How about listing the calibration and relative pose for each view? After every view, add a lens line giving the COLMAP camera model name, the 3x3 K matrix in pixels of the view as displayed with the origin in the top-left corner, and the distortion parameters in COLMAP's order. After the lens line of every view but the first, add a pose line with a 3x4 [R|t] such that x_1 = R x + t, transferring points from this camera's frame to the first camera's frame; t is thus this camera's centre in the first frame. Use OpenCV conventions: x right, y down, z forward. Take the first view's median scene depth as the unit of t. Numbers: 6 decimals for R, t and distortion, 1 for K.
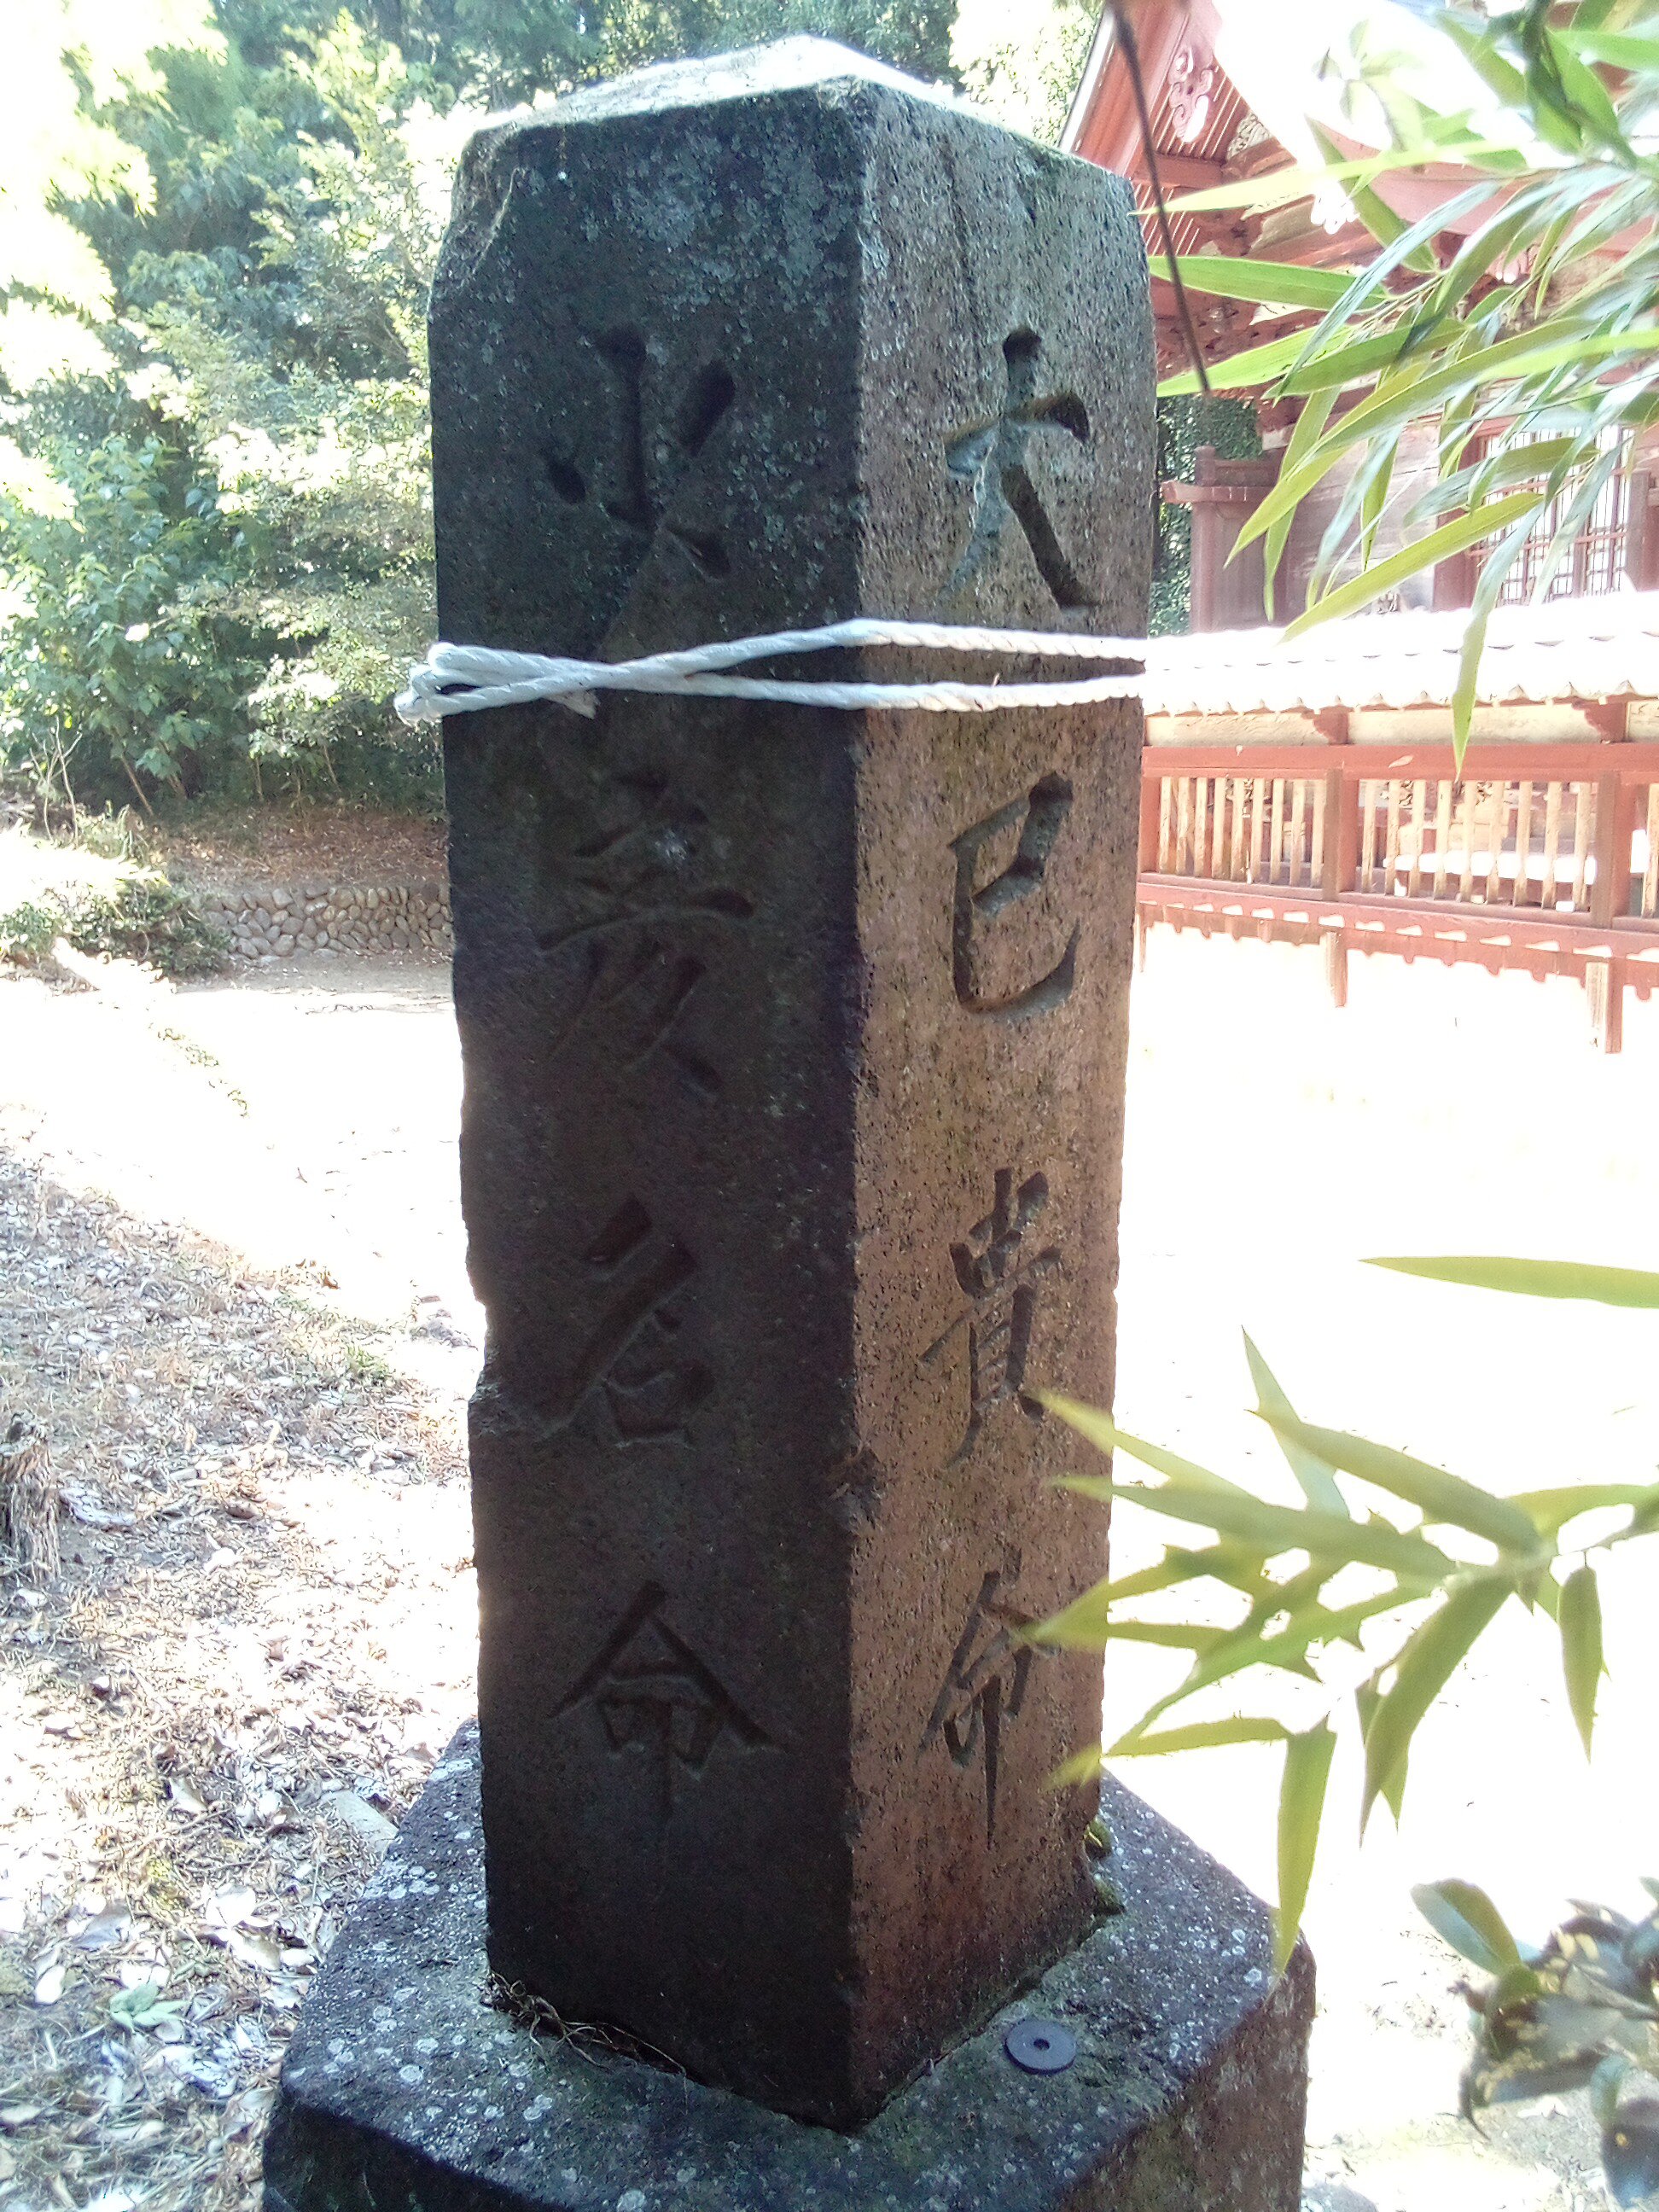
lens RADIAL K [[1842.7, 0, 838.8], [0, 1842.7, 1112.2], [0, 0, 1]] dist [0.106491, -0.176655]
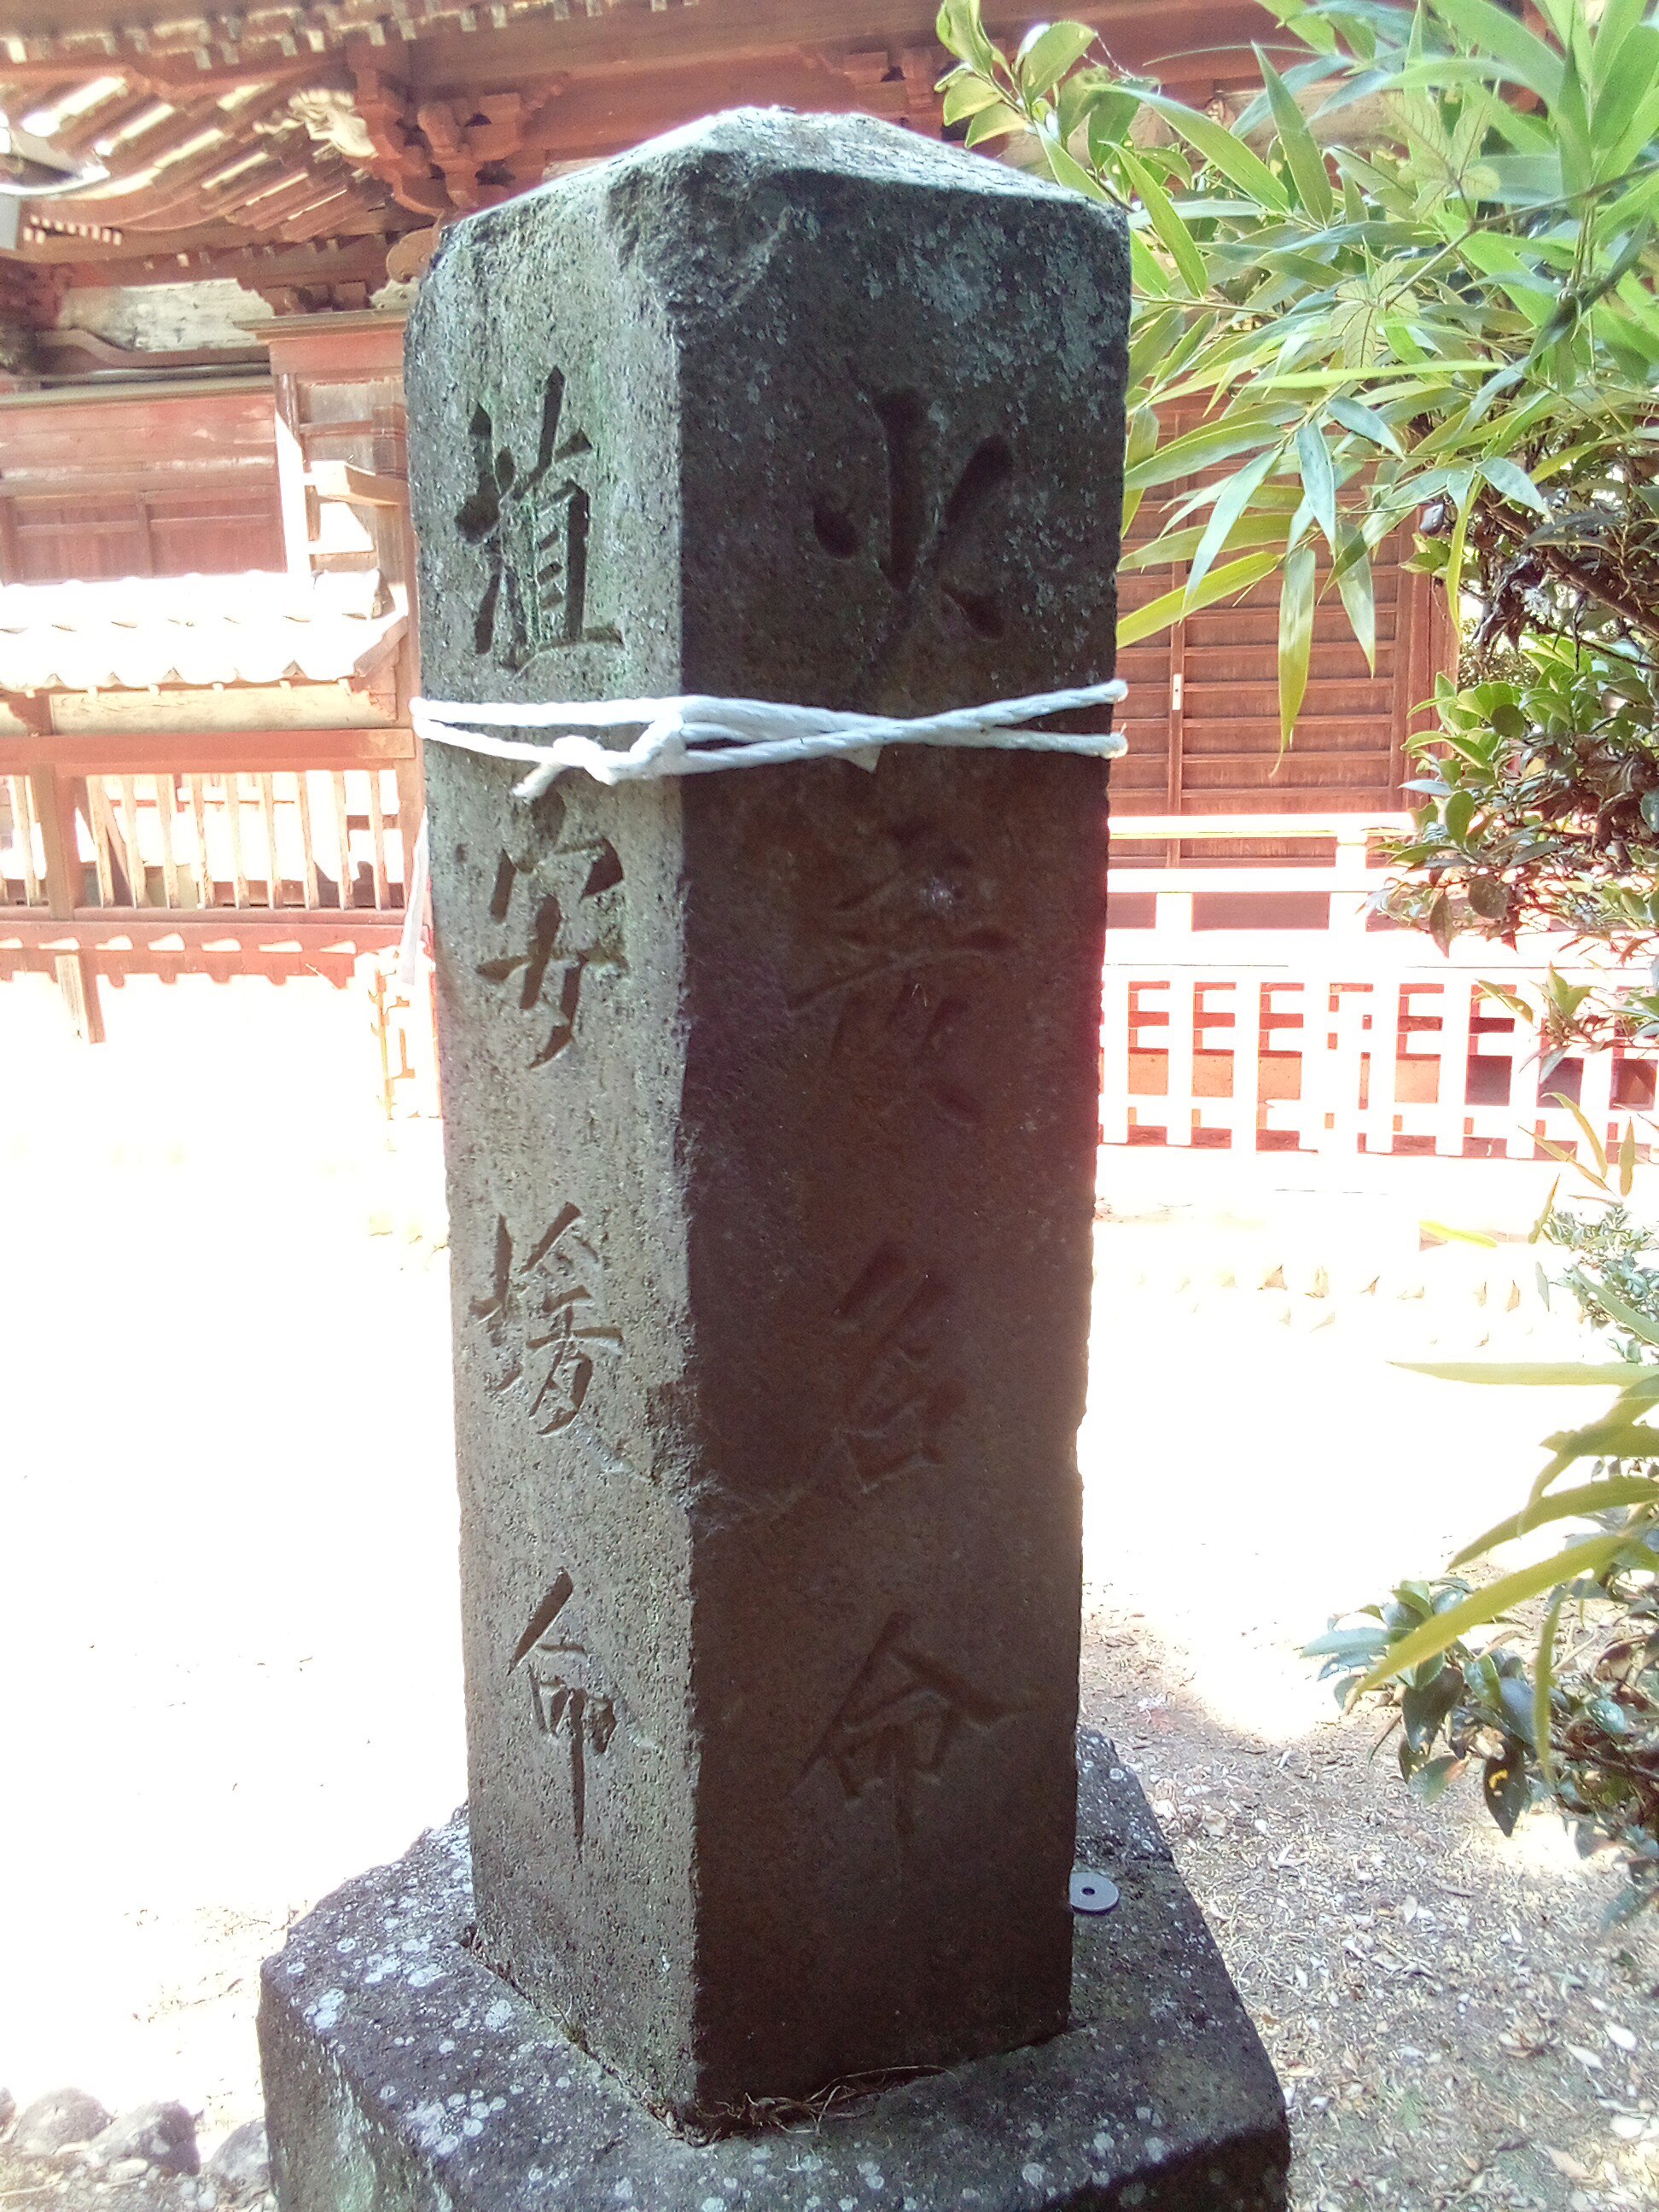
lens RADIAL K [[1842.7, 0, 838.8], [0, 1842.7, 1112.2], [0, 0, 1]] dist [0.106491, -0.176655]
pose [[0.658218, -0.164396, 0.734658, -0.911992], [0.159801, 0.984138, 0.077050, -0.111347], [-0.735672, 0.066683, 0.674048, 0.351108]]
